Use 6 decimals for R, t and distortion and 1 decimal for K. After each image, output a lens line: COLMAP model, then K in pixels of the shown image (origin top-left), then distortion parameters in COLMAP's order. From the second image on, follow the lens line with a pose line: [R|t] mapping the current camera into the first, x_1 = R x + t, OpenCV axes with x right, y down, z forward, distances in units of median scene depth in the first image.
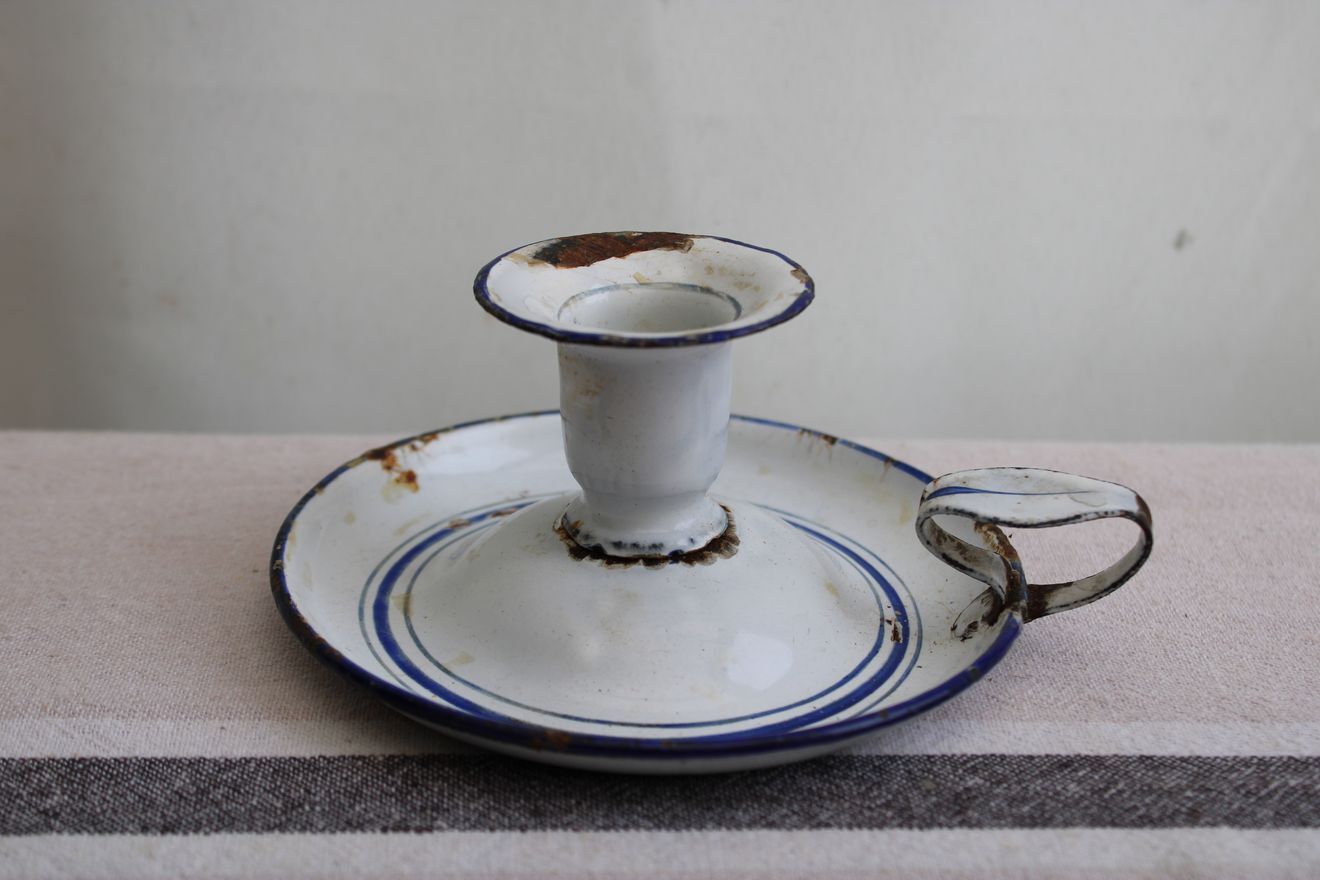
lens RADIAL K [[2055.4, 0, 665.1], [0, 2055.4, 449.2], [0, 0, 1]] dist [-0.060705, 0.000000]
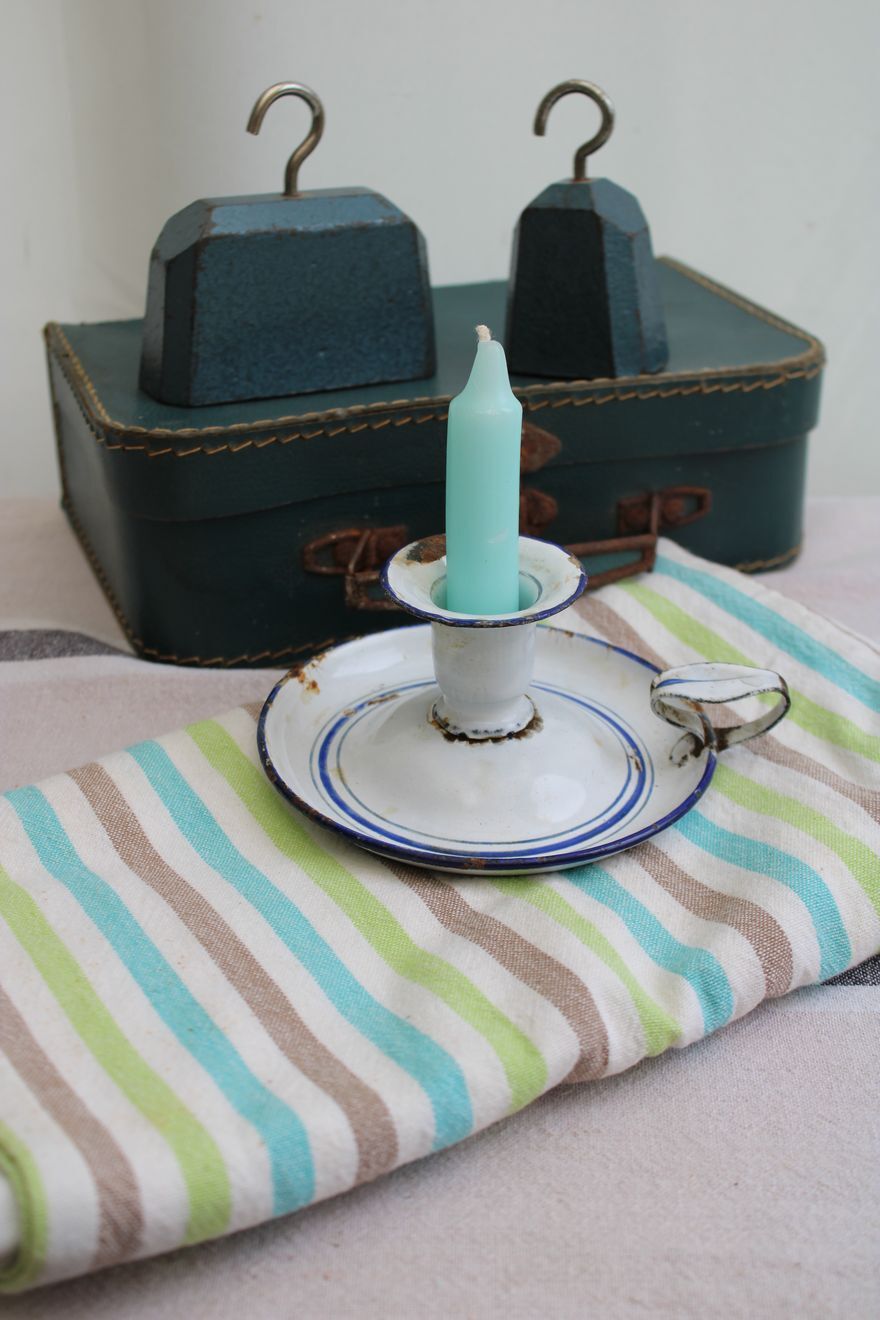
lens RADIAL K [[1735.1, 0, 397.6], [0, 1735.1, 669.8], [0, 0, 1]] dist [-0.138066, 0.000000]
pose [[0.991792, -0.087852, 0.092902, -0.207777], [0.076522, 0.989919, 0.119185, -0.171703], [-0.102436, -0.111097, 0.988516, -0.360007]]
